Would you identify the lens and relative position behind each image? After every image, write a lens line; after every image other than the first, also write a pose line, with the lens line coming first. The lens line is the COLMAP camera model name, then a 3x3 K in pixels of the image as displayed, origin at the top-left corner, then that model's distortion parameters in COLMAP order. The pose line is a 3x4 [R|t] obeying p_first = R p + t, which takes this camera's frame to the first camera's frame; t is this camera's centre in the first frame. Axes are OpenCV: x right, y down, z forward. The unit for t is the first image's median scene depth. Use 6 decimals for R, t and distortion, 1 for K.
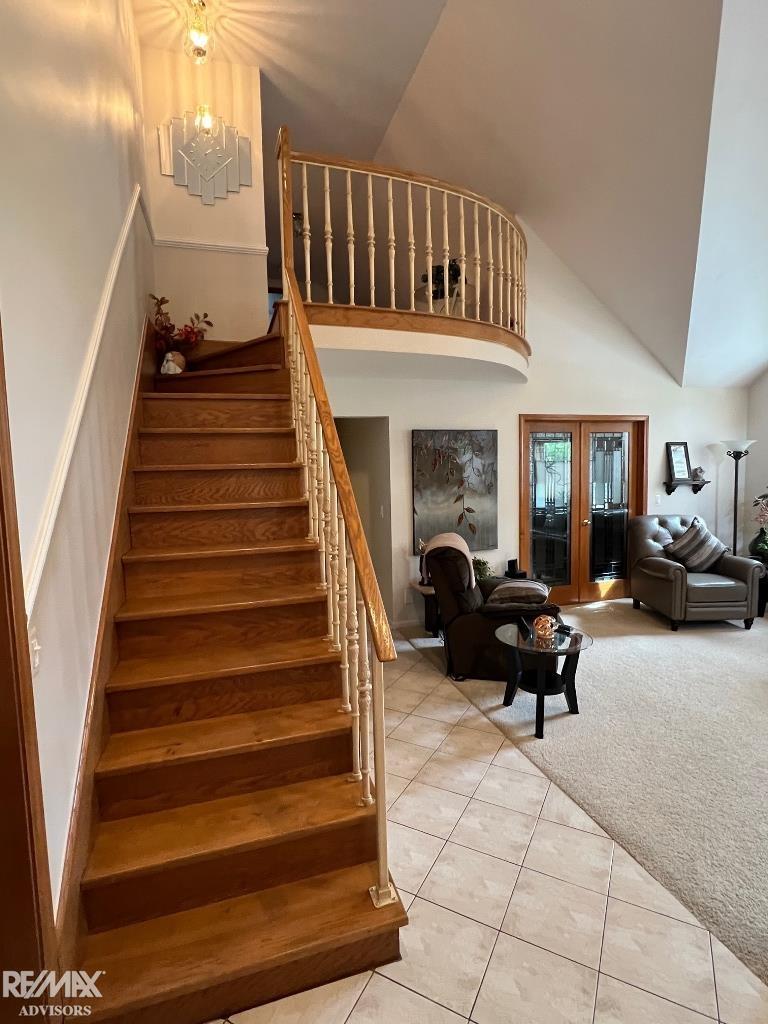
lens RADIAL K [[517.7, 0, 384.4], [0, 517.7, 514.3], [0, 0, 1]] dist [-0.000314, 0.000173]
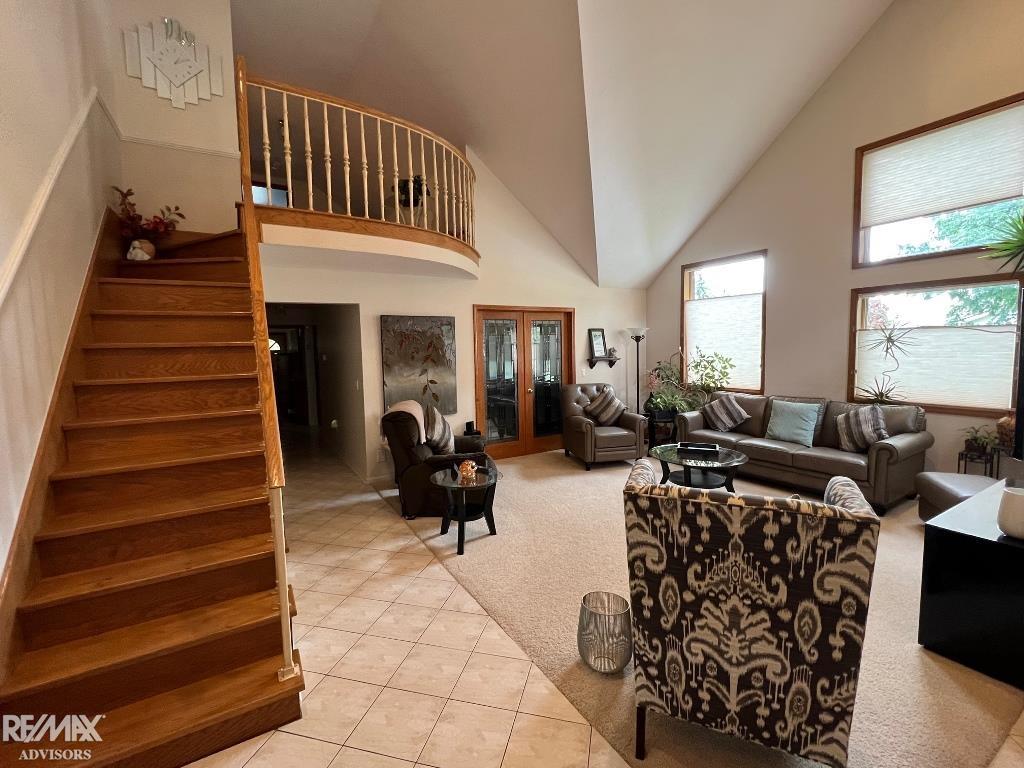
lens RADIAL K [[456.6, 0, 515.3], [0, 456.6, 383.7], [0, 0, 1]] dist [-0.001805, 0.000337]
pose [[0.971995, -0.016394, 0.234427, 0.149880], [0.019855, 0.999726, -0.012413, 0.018542], [-0.234160, 0.016720, 0.972054, -0.130894]]
